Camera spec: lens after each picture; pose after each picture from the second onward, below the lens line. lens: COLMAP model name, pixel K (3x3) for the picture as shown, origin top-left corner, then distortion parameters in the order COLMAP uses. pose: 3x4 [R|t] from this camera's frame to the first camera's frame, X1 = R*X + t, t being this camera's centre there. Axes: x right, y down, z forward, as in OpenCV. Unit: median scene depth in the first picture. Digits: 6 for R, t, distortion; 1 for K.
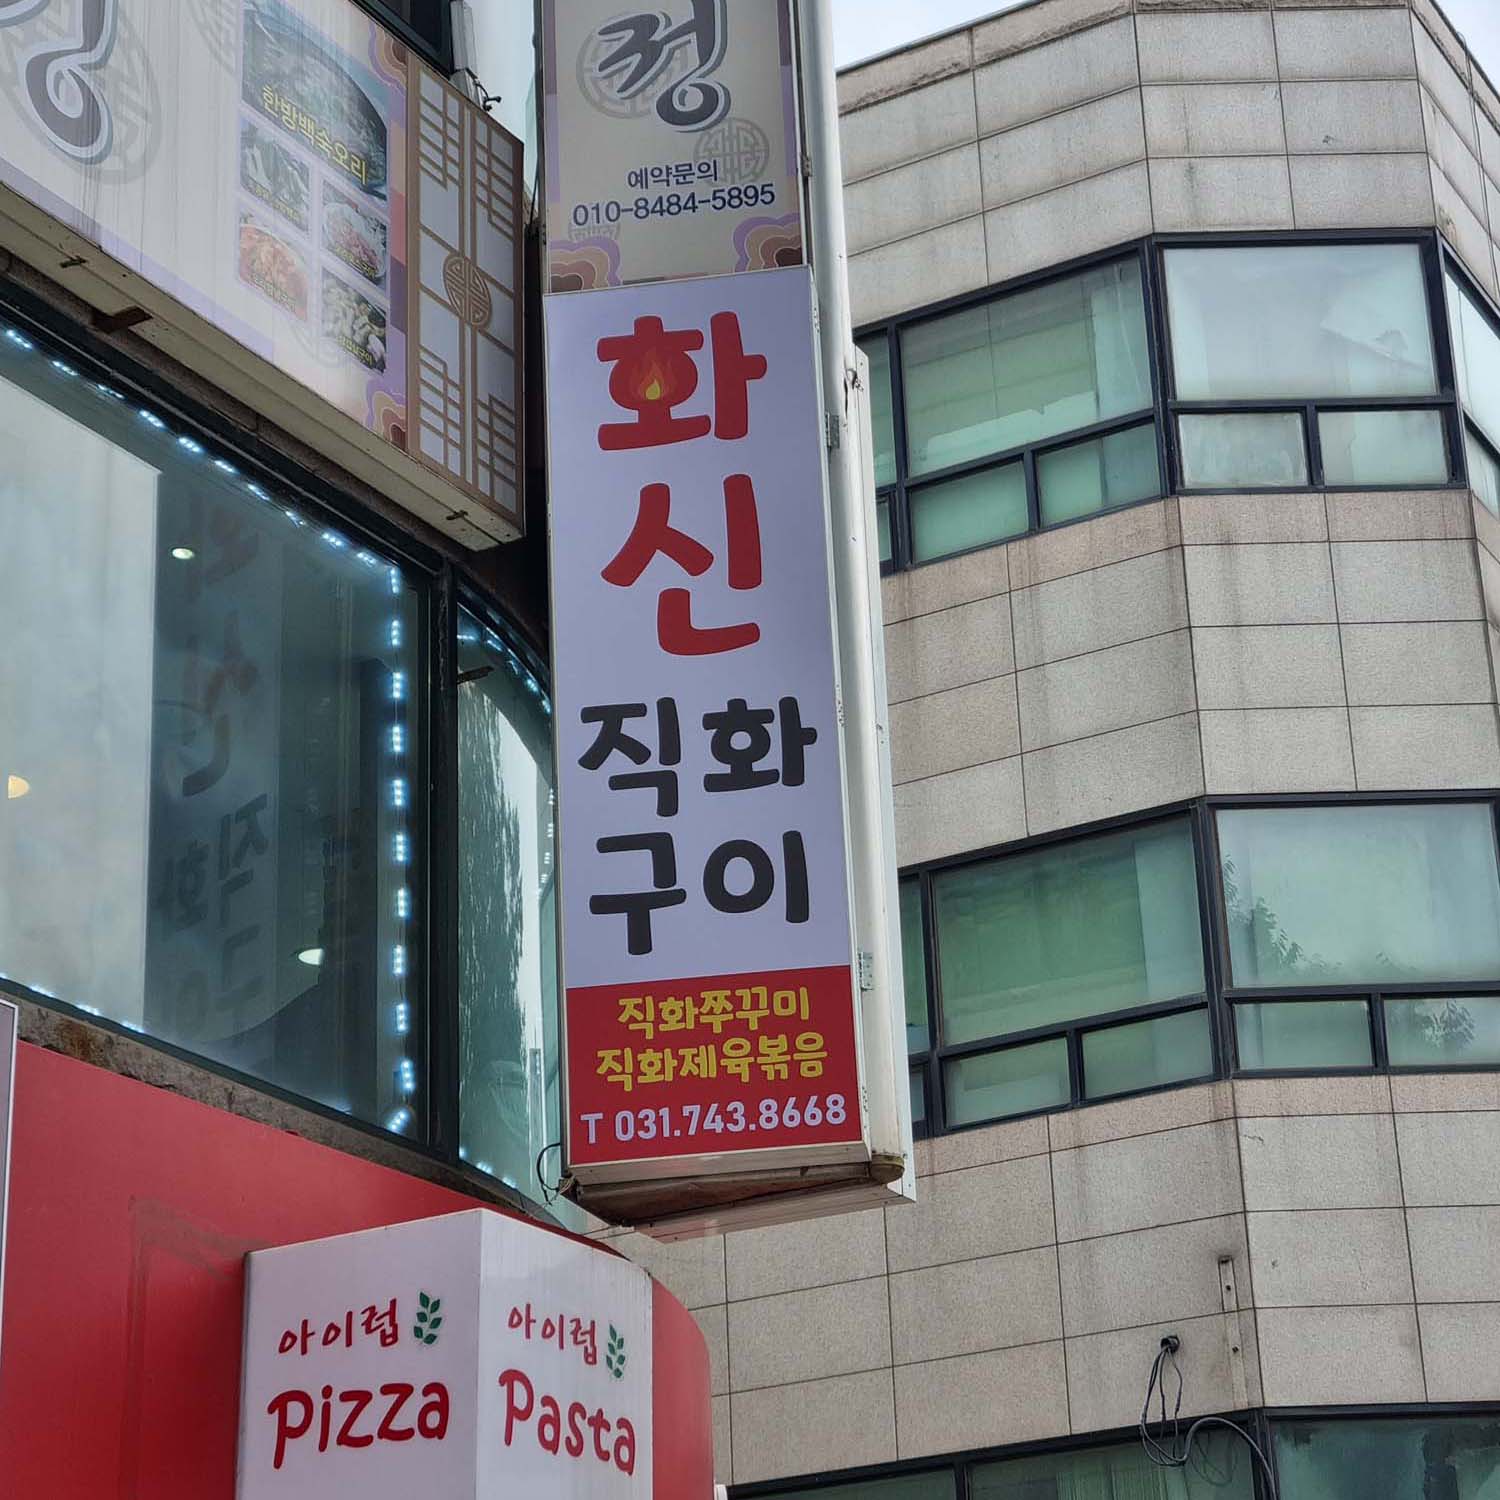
lens RADIAL K [[3532.9, 0, 749.9], [0, 3532.9, 788.3], [0, 0, 1]] dist [0.072118, -0.038541]
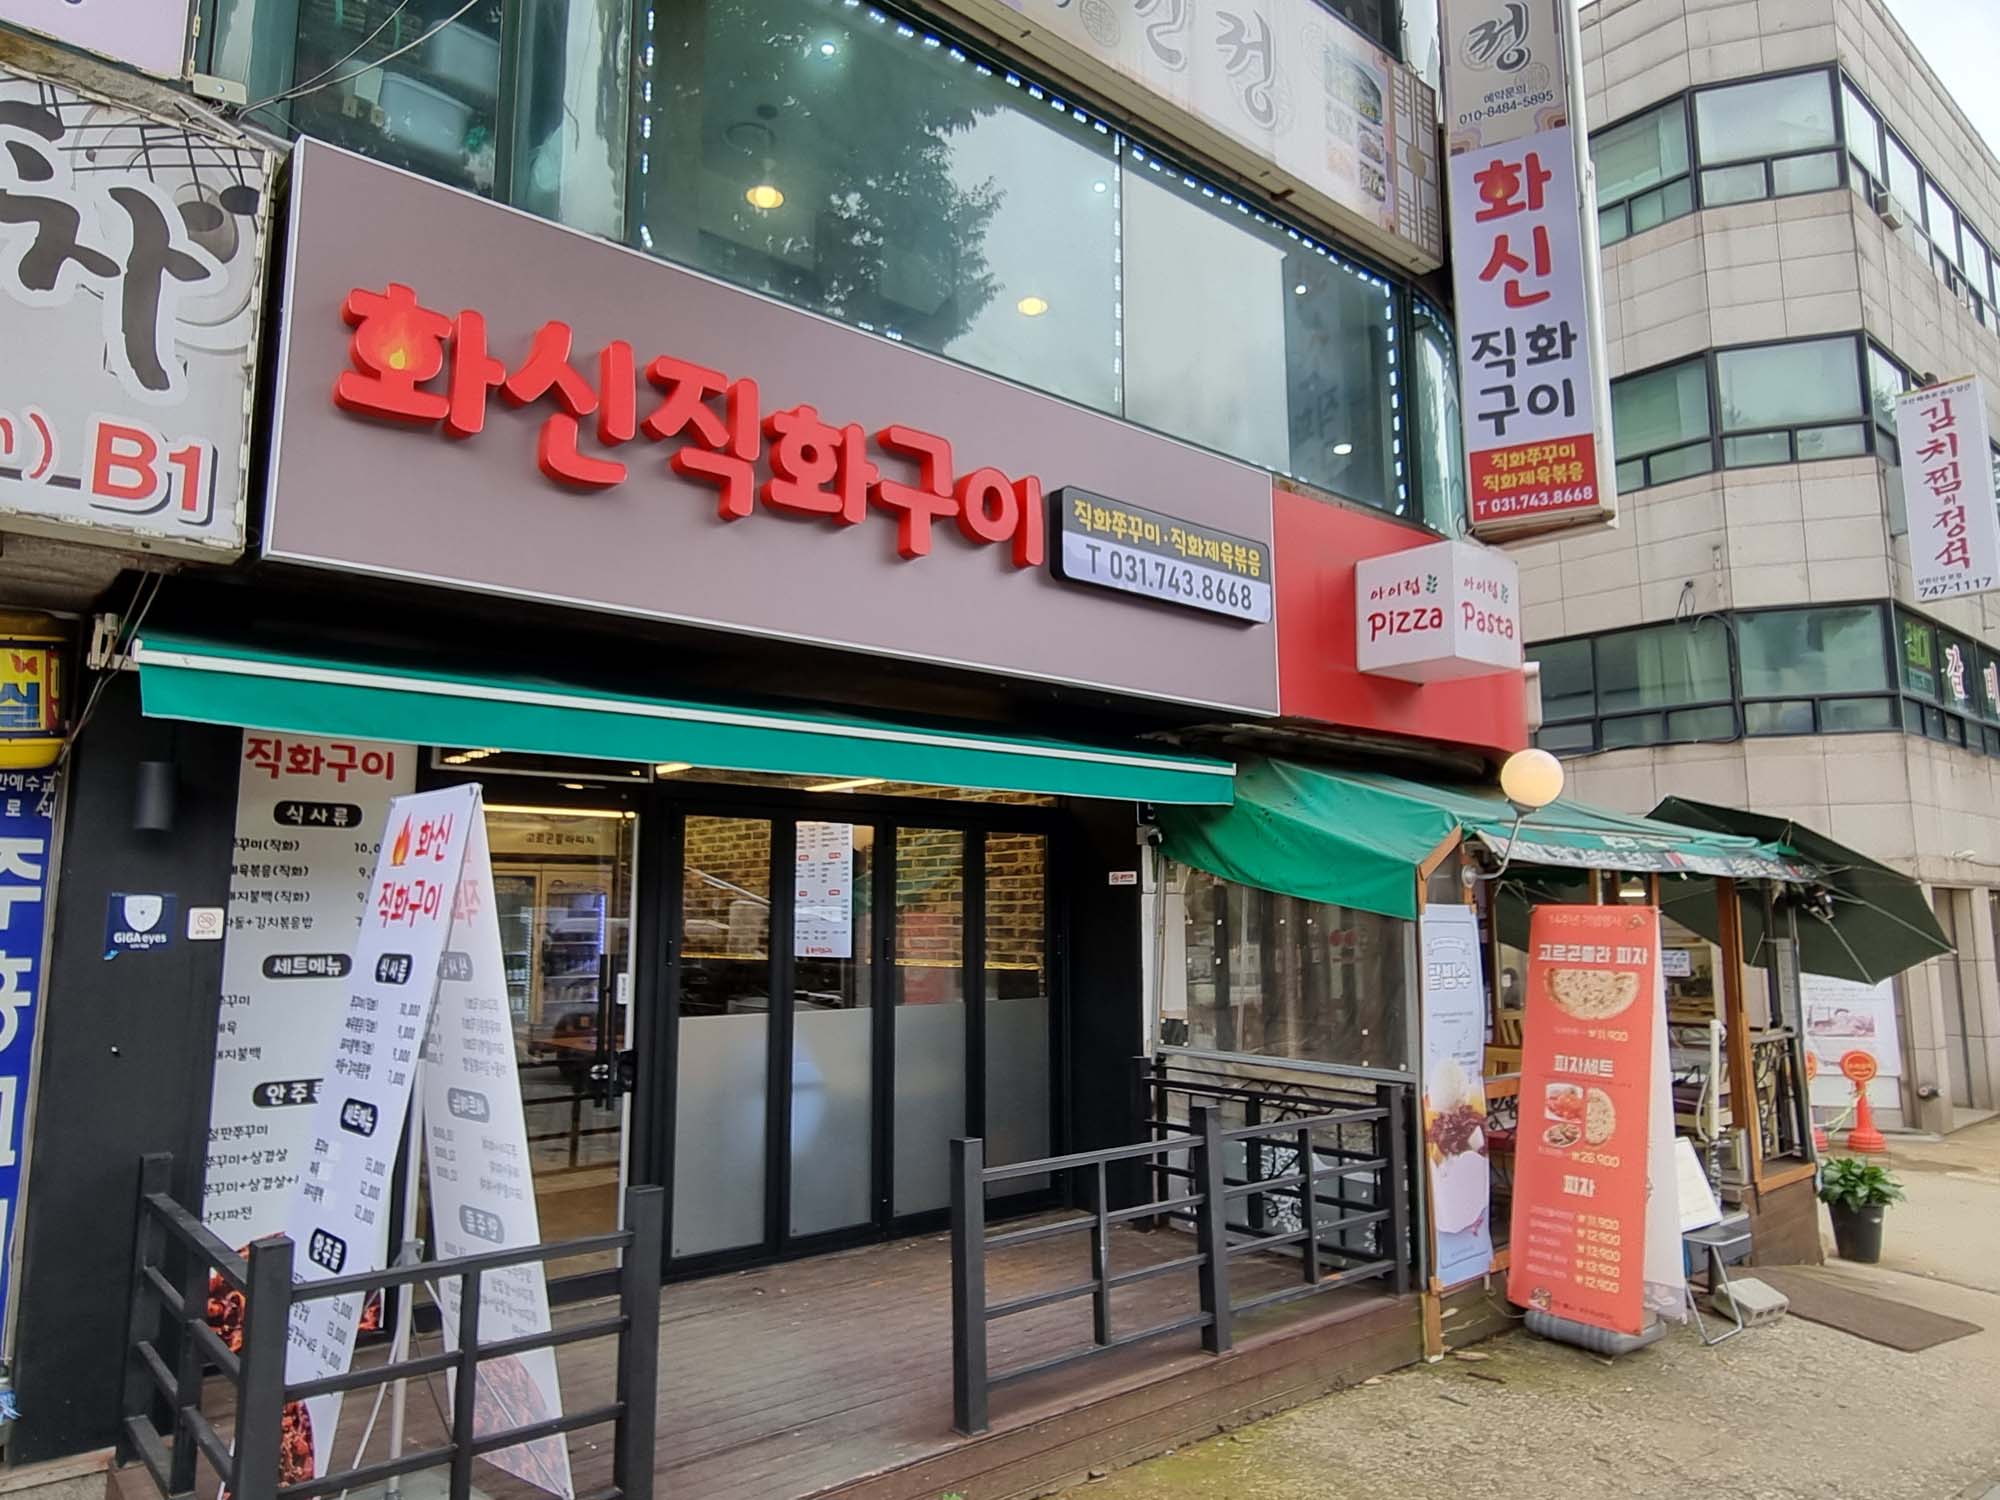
lens RADIAL K [[1325.7, 0, 1003.0], [0, 1325.7, 756.4], [0, 0, 1]] dist [0.000973, 0.000309]
pose [[0.939988, -0.004697, -0.341175, -0.039953], [0.095336, 0.963697, 0.249397, -0.001639], [0.327618, -0.266956, 0.906312, -0.020896]]
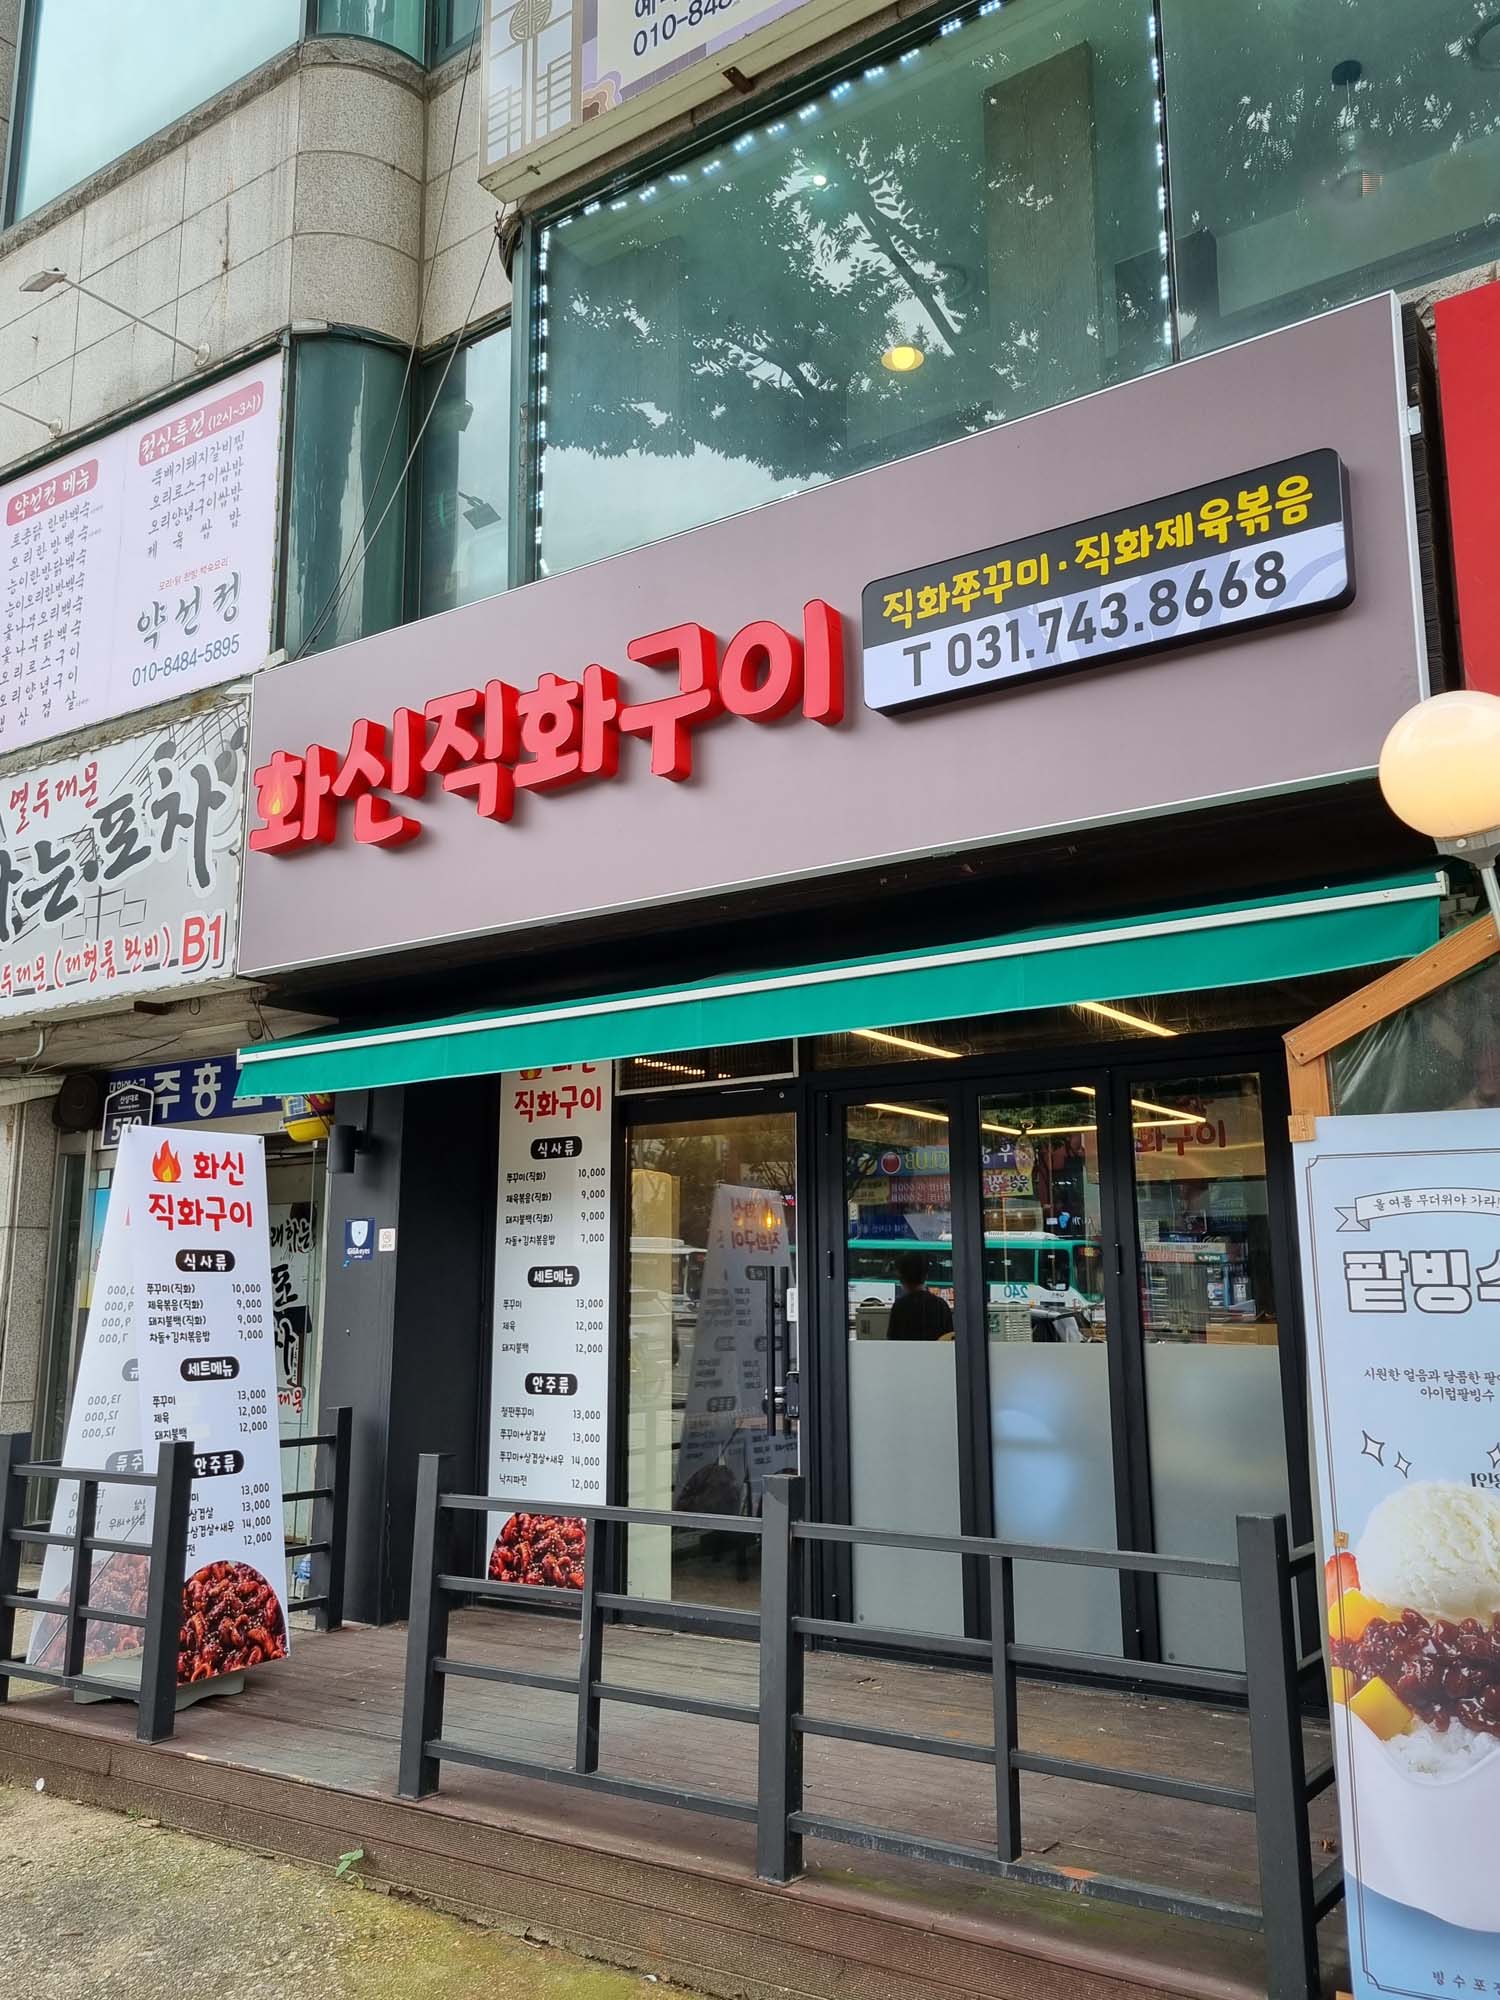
lens RADIAL K [[1643.4, 0, 750.0], [0, 1643.4, 1000.0], [0, 0, 1]] dist [0.051222, -0.012263]
pose [[-0.095867, -0.141641, -0.985265, 0.304663], [0.383759, 0.908045, -0.167880, 0.240193], [0.918444, -0.394198, -0.032696, 0.526081]]
